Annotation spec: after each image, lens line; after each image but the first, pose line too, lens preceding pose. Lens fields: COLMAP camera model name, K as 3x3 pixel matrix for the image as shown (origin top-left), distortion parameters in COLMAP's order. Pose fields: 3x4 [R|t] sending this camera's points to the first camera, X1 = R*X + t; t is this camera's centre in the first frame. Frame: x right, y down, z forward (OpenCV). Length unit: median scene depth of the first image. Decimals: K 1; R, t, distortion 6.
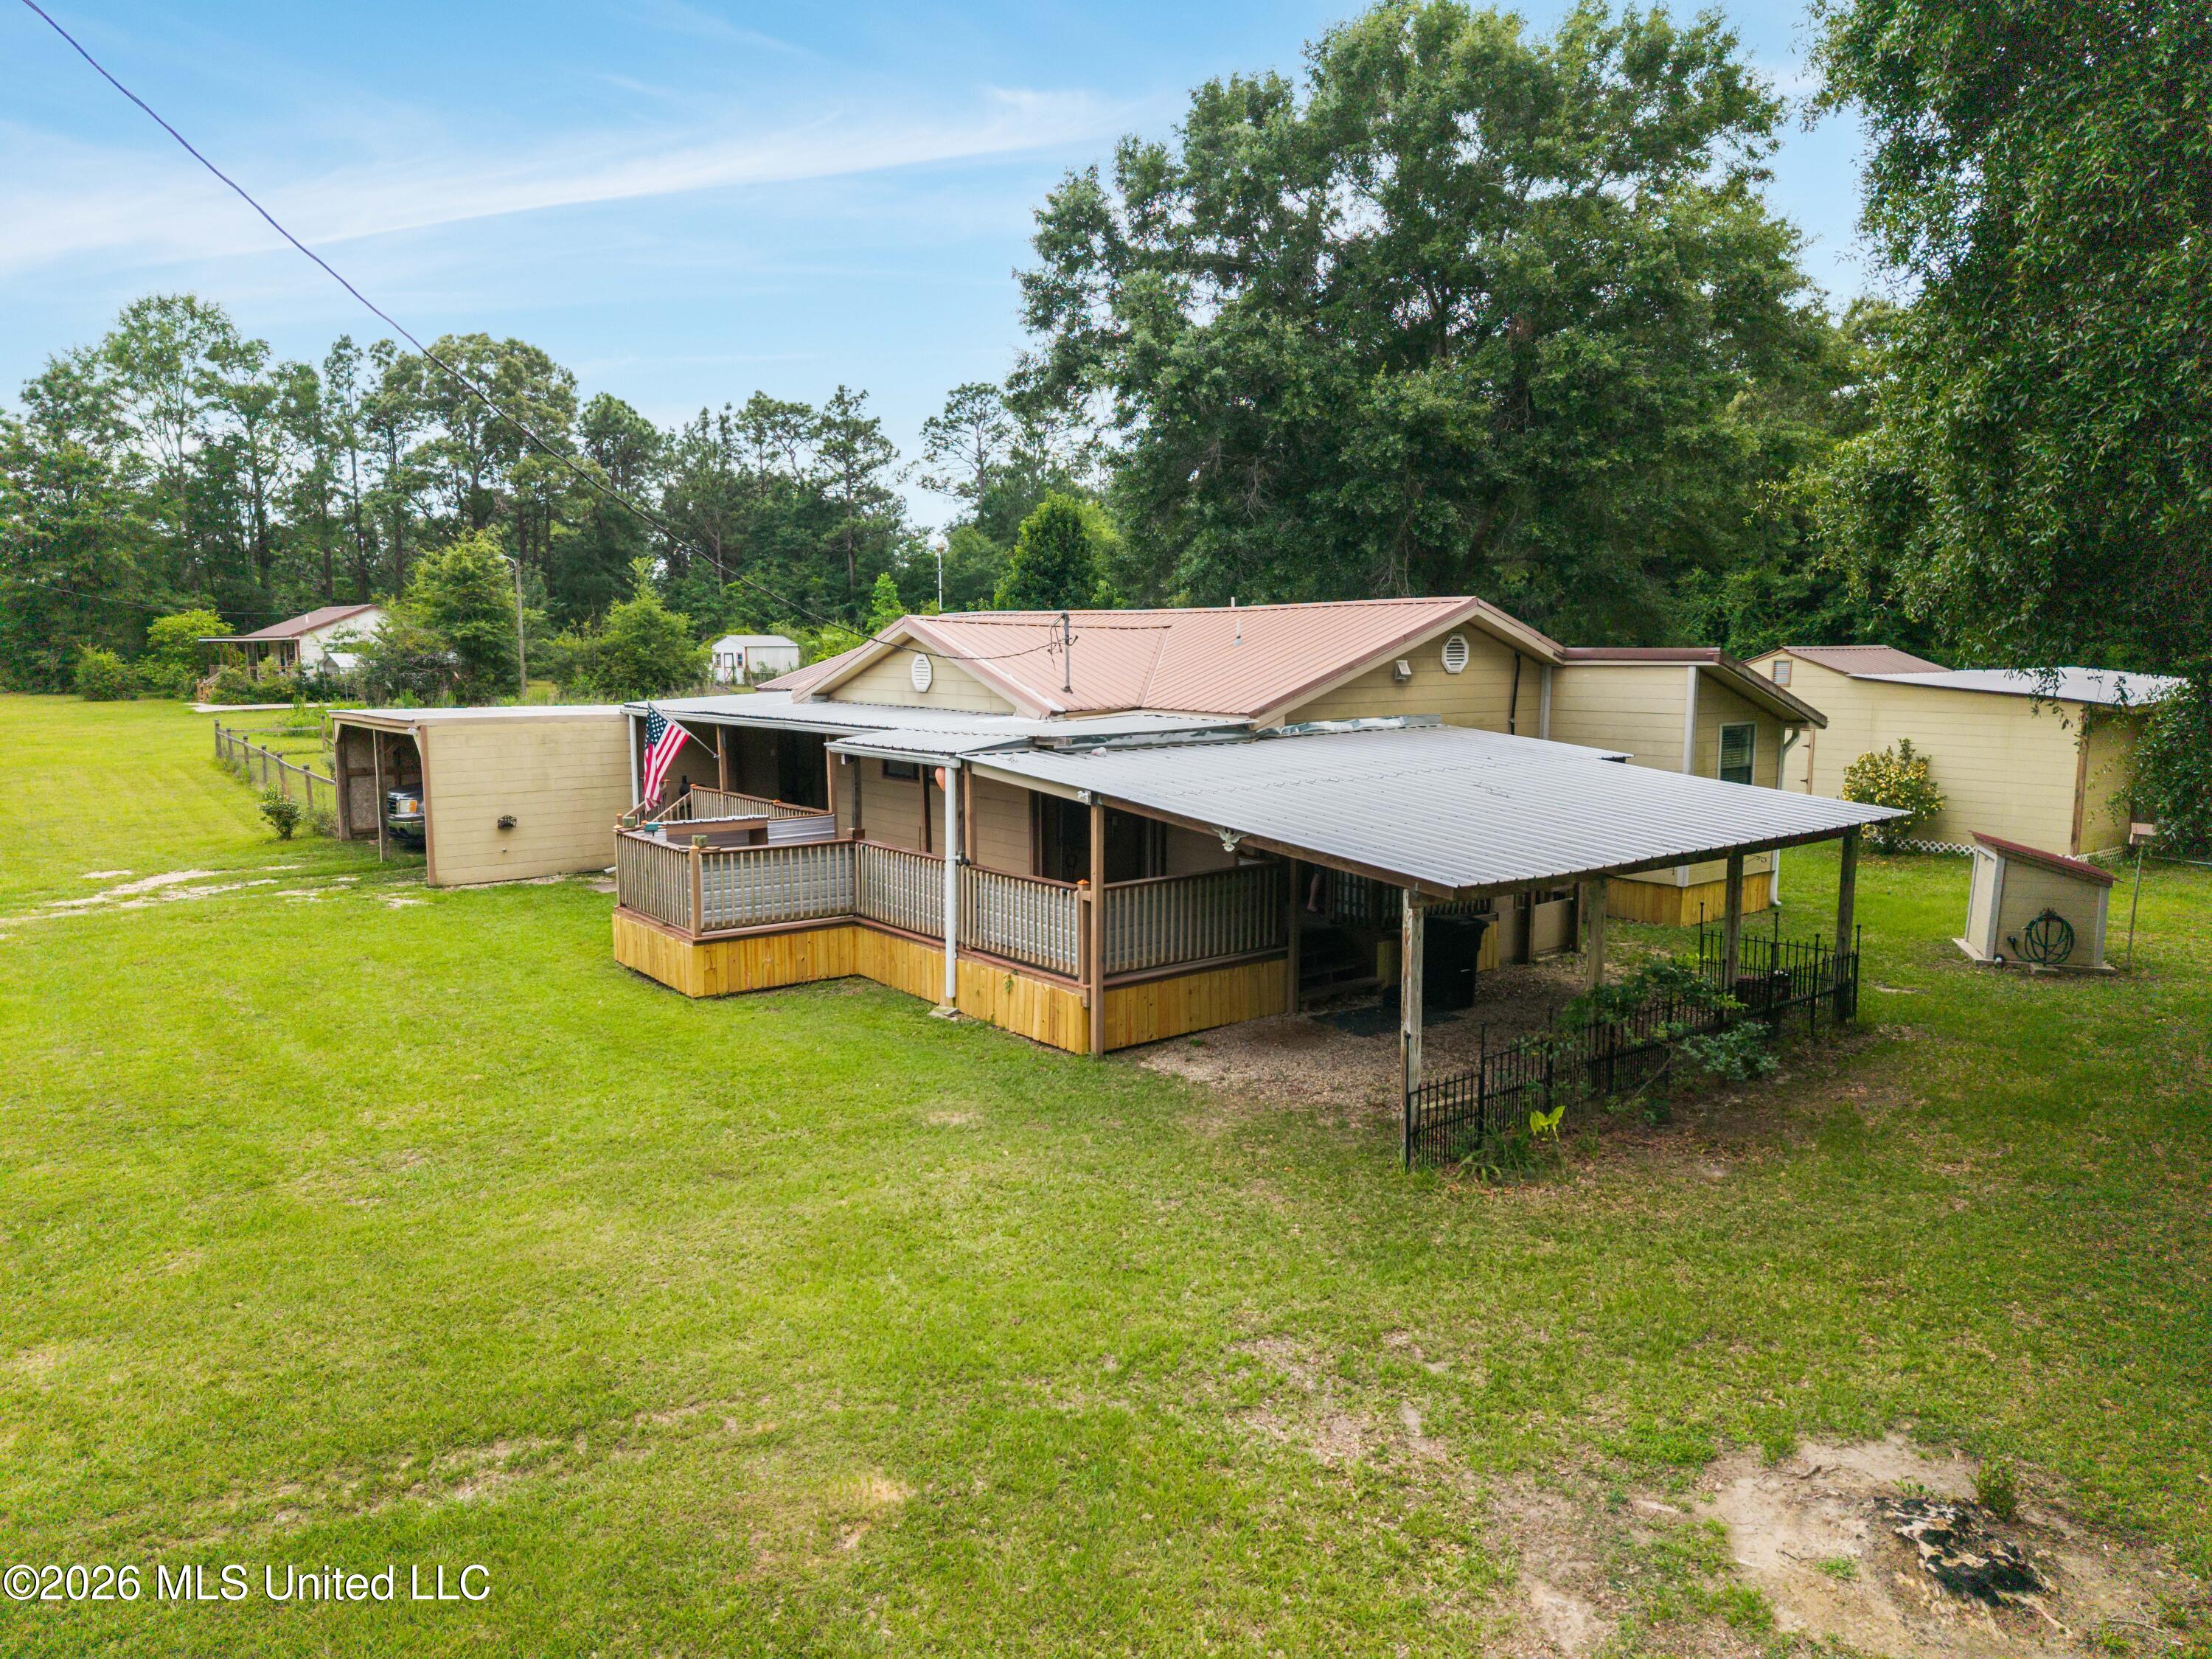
lens RADIAL K [[1496.6, 0, 1103.8], [0, 1496.6, 842.0], [0, 0, 1]] dist [0.019084, -0.029017]
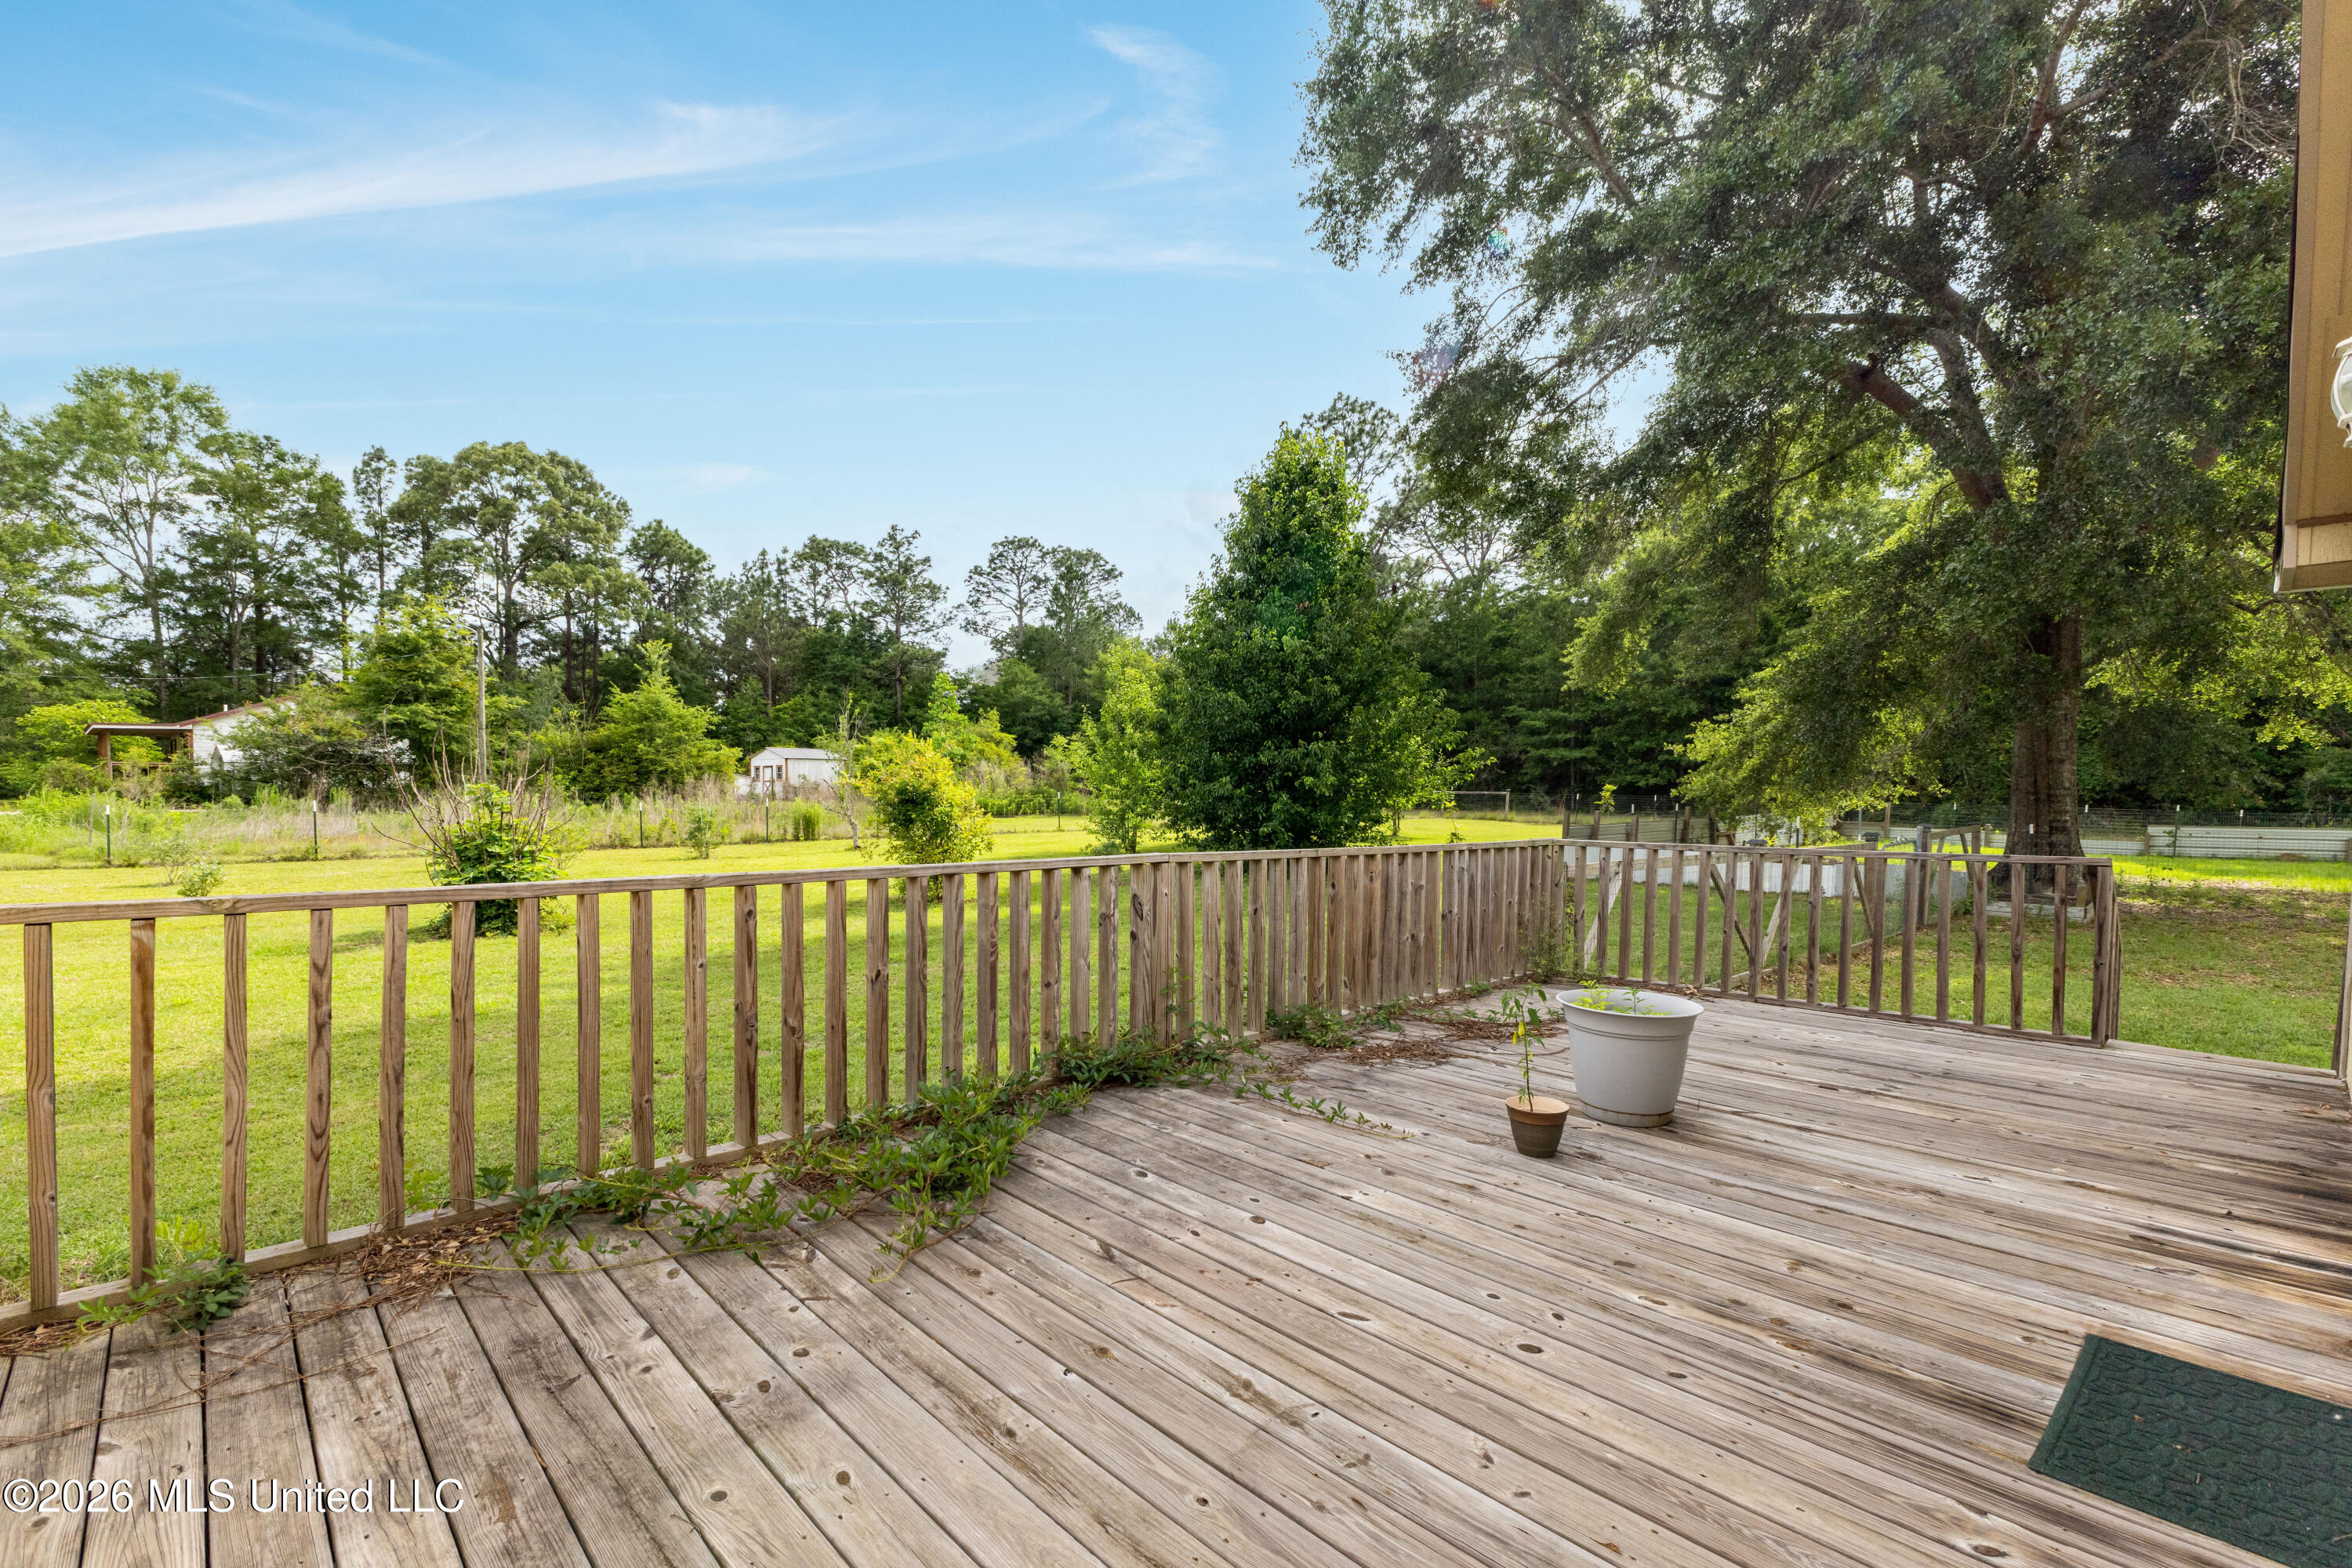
lens RADIAL K [[1018.8, 0, 1195.8], [0, 1018.8, 817.9], [0, 0, 1]] dist [-0.002458, 0.000897]
pose [[0.991760, 0.005850, 0.127976, -0.058041], [0.007977, 0.994199, -0.107264, -0.019850], [-0.127861, 0.107401, 0.985960, 0.303154]]
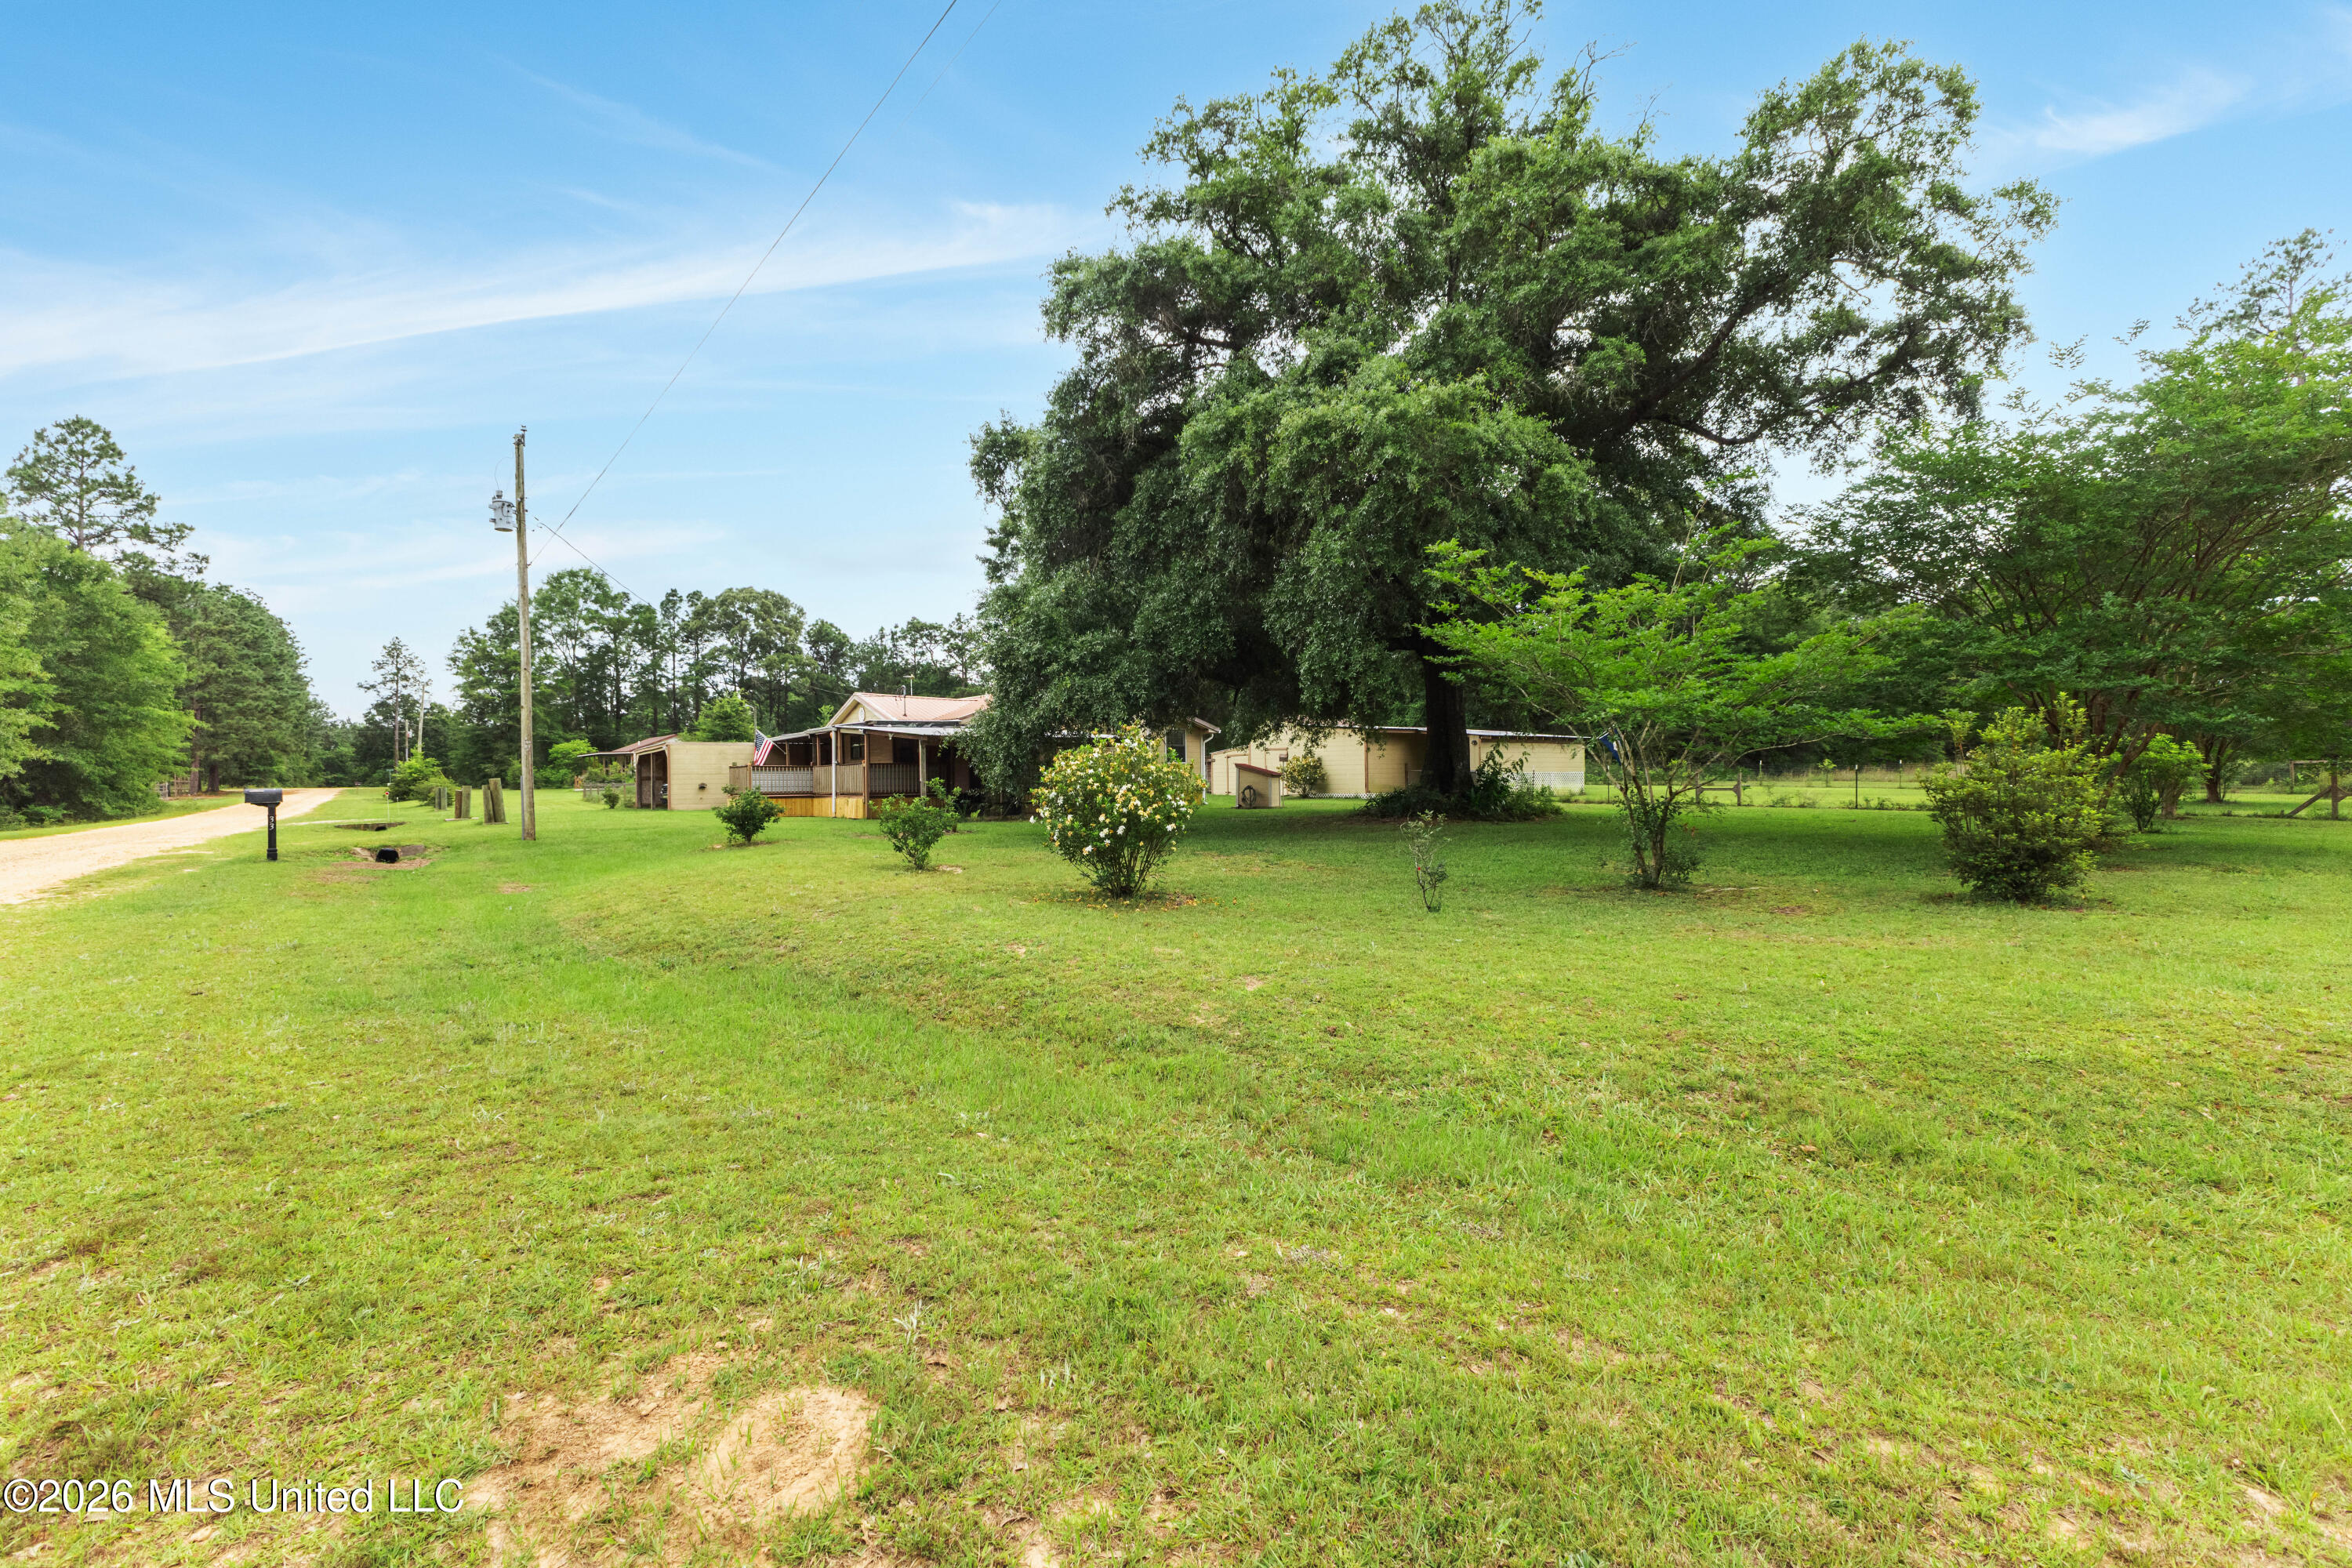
lens RADIAL K [[1018.8, 0, 1179.8], [0, 1018.8, 773.2], [0, 0, 1]] dist [-0.002458, 0.000897]
pose [[0.999912, -0.012789, -0.003472, 0.086544], [0.012183, 0.990225, -0.138944, 0.047045], [0.005215, 0.138889, 0.990294, -0.141895]]
